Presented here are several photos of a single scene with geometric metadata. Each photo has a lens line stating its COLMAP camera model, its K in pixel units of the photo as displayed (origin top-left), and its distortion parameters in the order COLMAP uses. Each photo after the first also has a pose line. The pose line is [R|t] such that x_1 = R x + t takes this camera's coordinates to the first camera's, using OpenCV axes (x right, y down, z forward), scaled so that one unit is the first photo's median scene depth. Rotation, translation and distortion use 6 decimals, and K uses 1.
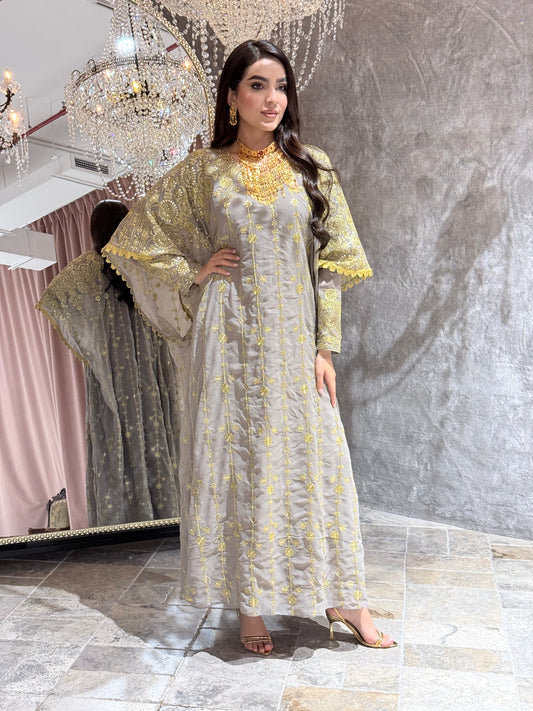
lens RADIAL K [[992.4, 0, 266.9], [0, 992.4, 360.1], [0, 0, 1]] dist [0.199042, -0.461929]
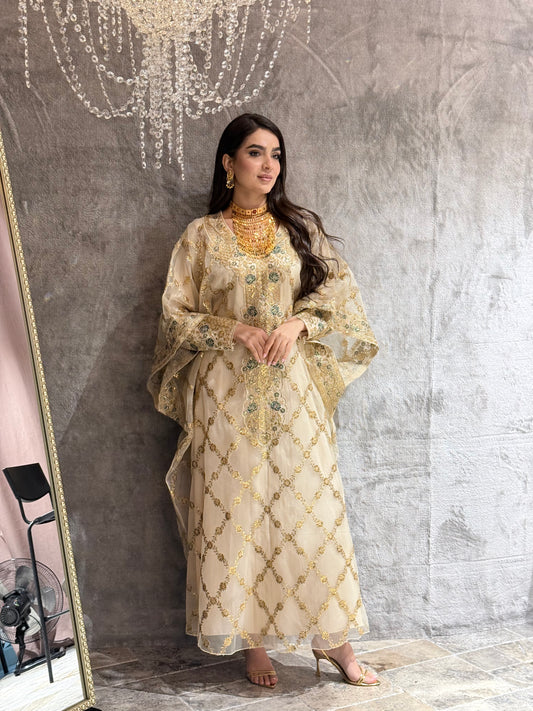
lens RADIAL K [[992.4, 0, 266.9], [0, 992.4, 360.1], [0, 0, 1]] dist [0.199042, -0.461929]
pose [[0.792775, -0.057880, 0.606759, -0.334209], [0.100763, 0.994229, -0.036813, -0.041472], [-0.601127, 0.090323, 0.794033, 0.334999]]
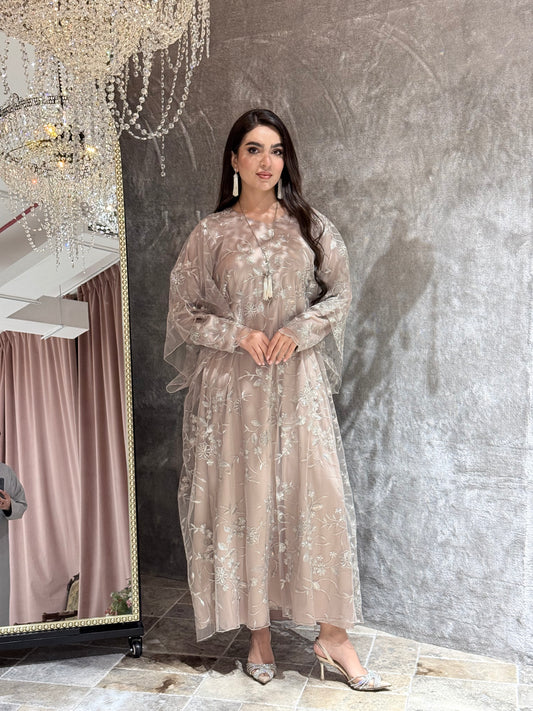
lens RADIAL K [[992.4, 0, 266.9], [0, 992.4, 360.1], [0, 0, 1]] dist [0.199042, -0.461929]
pose [[0.997502, 0.001117, -0.070633, 0.151599], [-0.006049, 0.997553, -0.069647, -0.005311], [0.070383, 0.069900, 0.995068, 0.127623]]
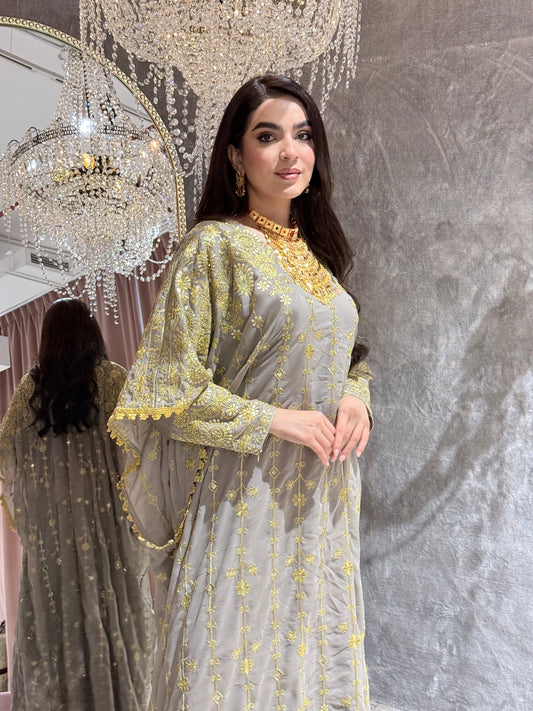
lens RADIAL K [[992.4, 0, 266.9], [0, 992.4, 360.1], [0, 0, 1]] dist [0.199042, -0.461929]
pose [[0.999450, 0.017331, 0.028263, -0.006620], [-0.014325, 0.994548, -0.103295, -0.033338], [-0.029900, 0.102833, 0.994249, 0.225629]]
